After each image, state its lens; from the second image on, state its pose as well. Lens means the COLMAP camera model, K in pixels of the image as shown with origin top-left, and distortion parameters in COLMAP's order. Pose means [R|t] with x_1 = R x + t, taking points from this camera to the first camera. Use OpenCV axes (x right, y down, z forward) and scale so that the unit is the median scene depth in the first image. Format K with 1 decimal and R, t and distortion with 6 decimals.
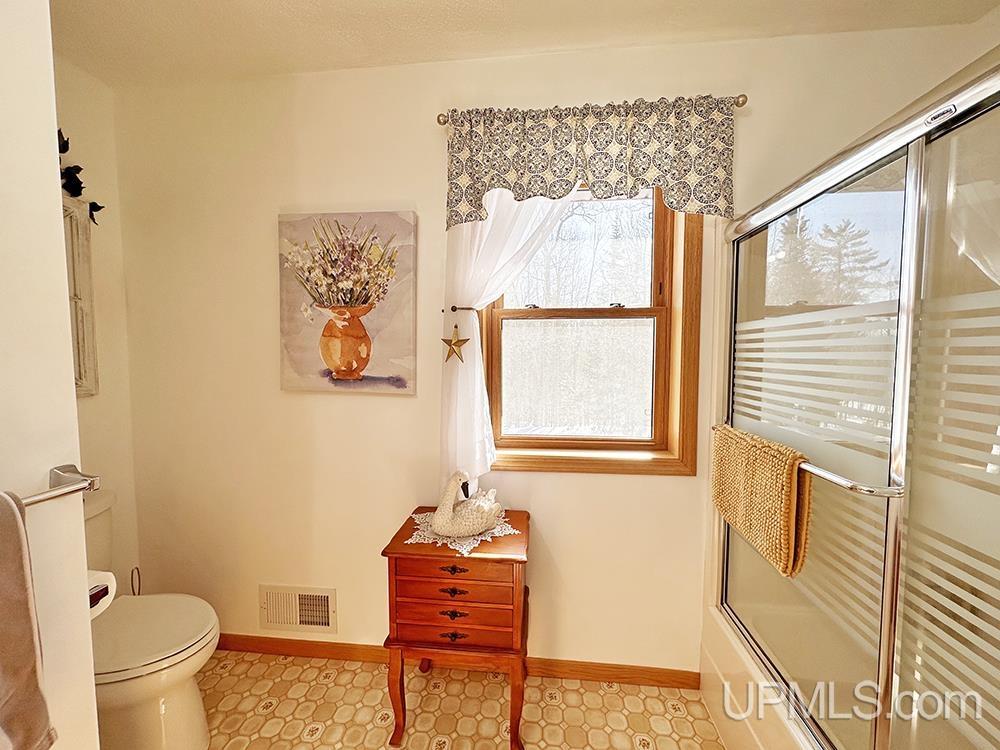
lens RADIAL K [[399.4, 0, 499.4], [0, 399.4, 373.1], [0, 0, 1]] dist [-0.002765, 0.001661]
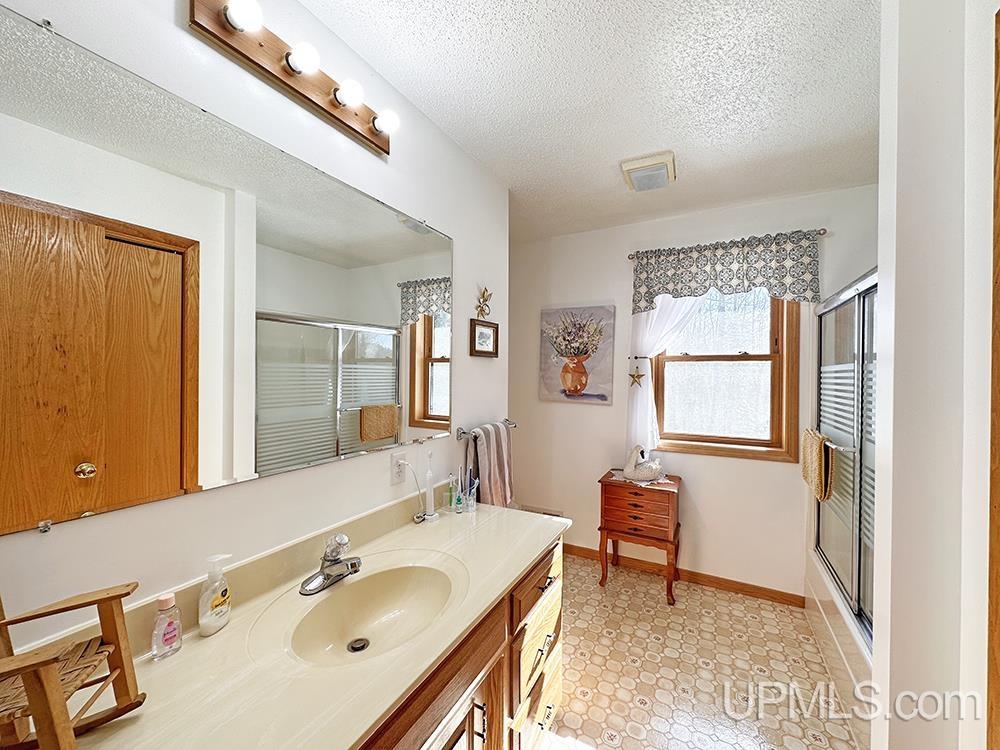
lens RADIAL K [[399.4, 0, 499.6], [0, 399.4, 375.4], [0, 0, 1]] dist [-0.002765, 0.001661]
pose [[0.923046, 0.009013, -0.384583, 0.013028], [-0.028873, 0.998529, -0.045896, 0.021476], [0.383604, 0.053468, 0.921949, -0.927354]]
